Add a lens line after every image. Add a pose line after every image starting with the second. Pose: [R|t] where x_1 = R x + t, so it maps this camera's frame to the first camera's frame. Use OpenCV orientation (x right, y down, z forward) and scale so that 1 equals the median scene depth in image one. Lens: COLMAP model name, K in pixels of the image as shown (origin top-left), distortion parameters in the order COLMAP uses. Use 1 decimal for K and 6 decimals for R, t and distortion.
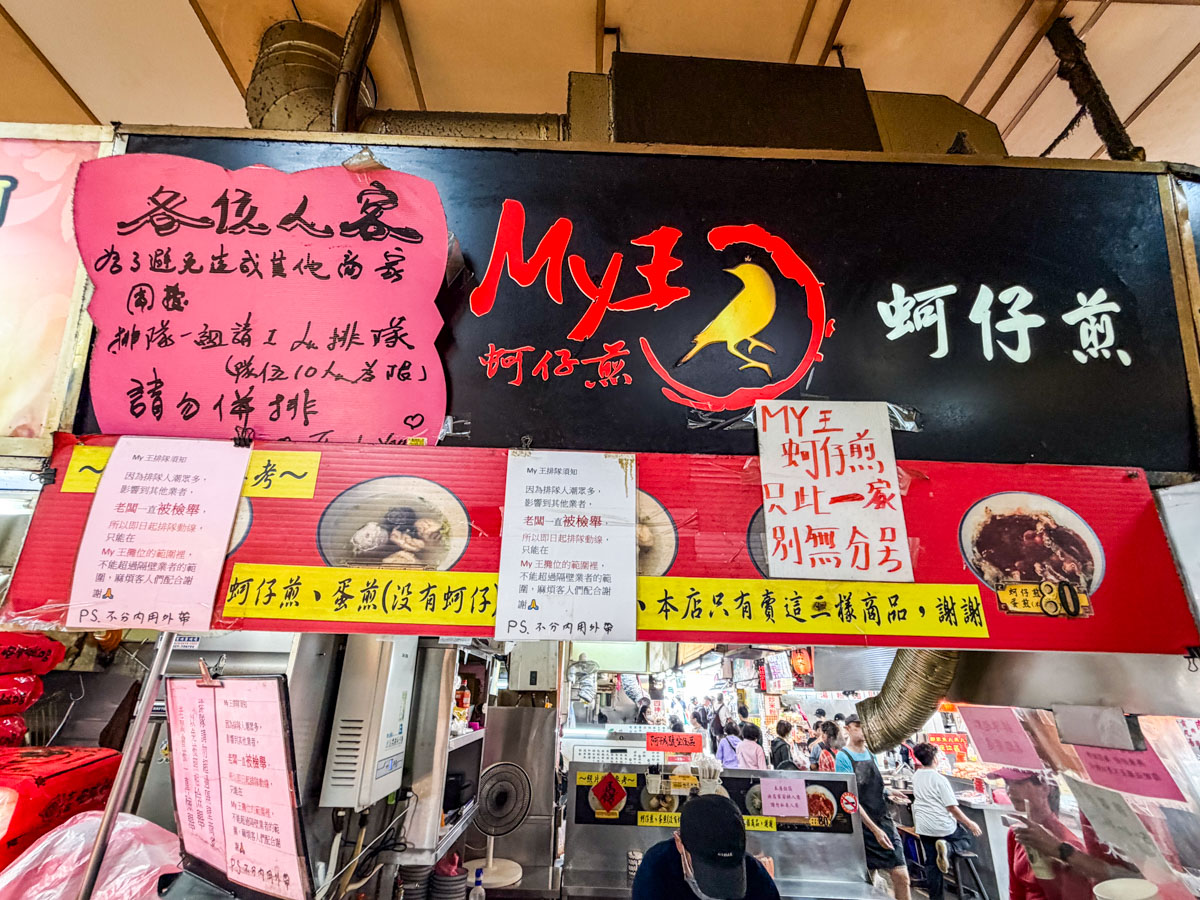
lens RADIAL K [[576.0, 0, 593.2], [0, 576.0, 452.2], [0, 0, 1]] dist [0.000422, 0.002191]
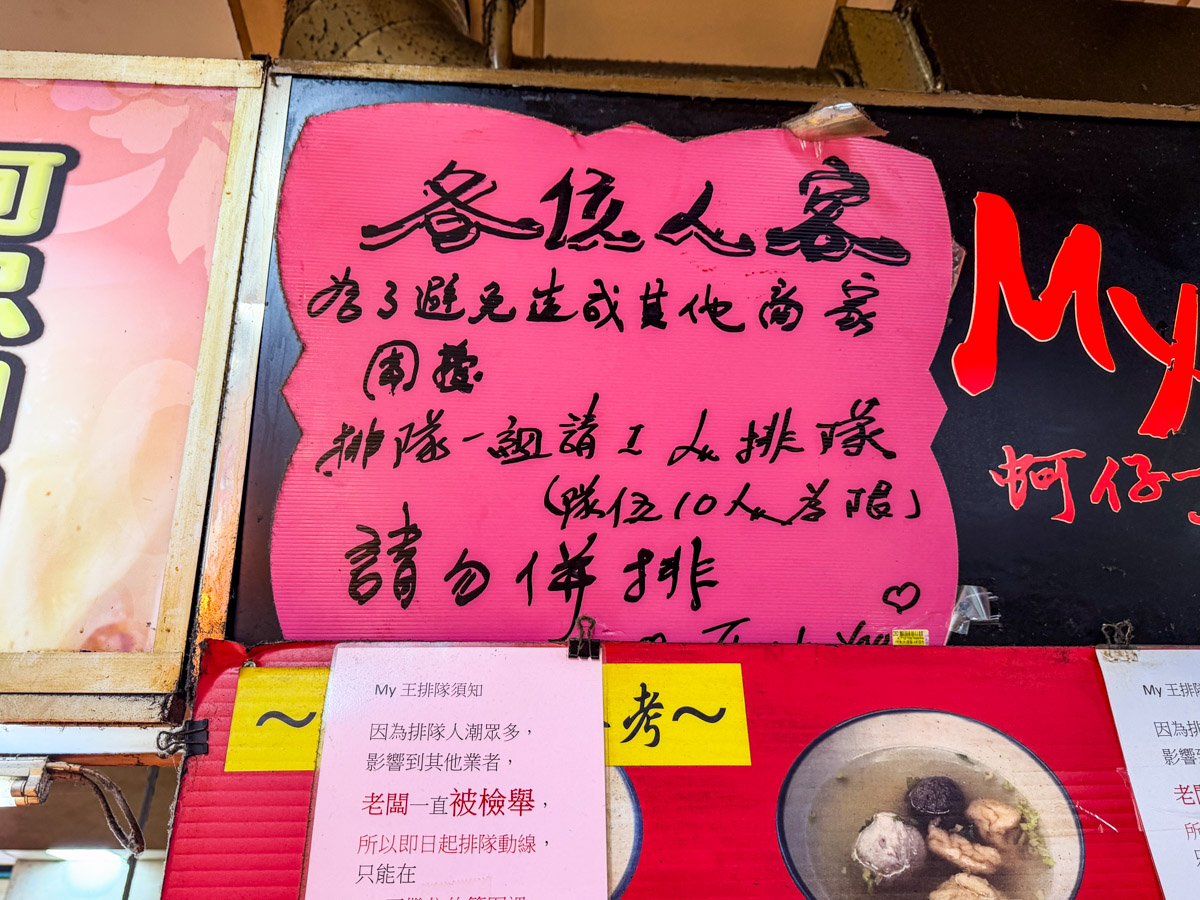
lens RADIAL K [[909.0, 0, 608.6], [0, 909.0, 453.0], [0, 0, 1]] dist [0.049827, -0.058972]
pose [[0.997014, -0.013408, 0.076046, -0.672029], [0.024974, 0.987871, -0.153256, -0.065800], [-0.073069, 0.154698, 0.985256, 0.206318]]
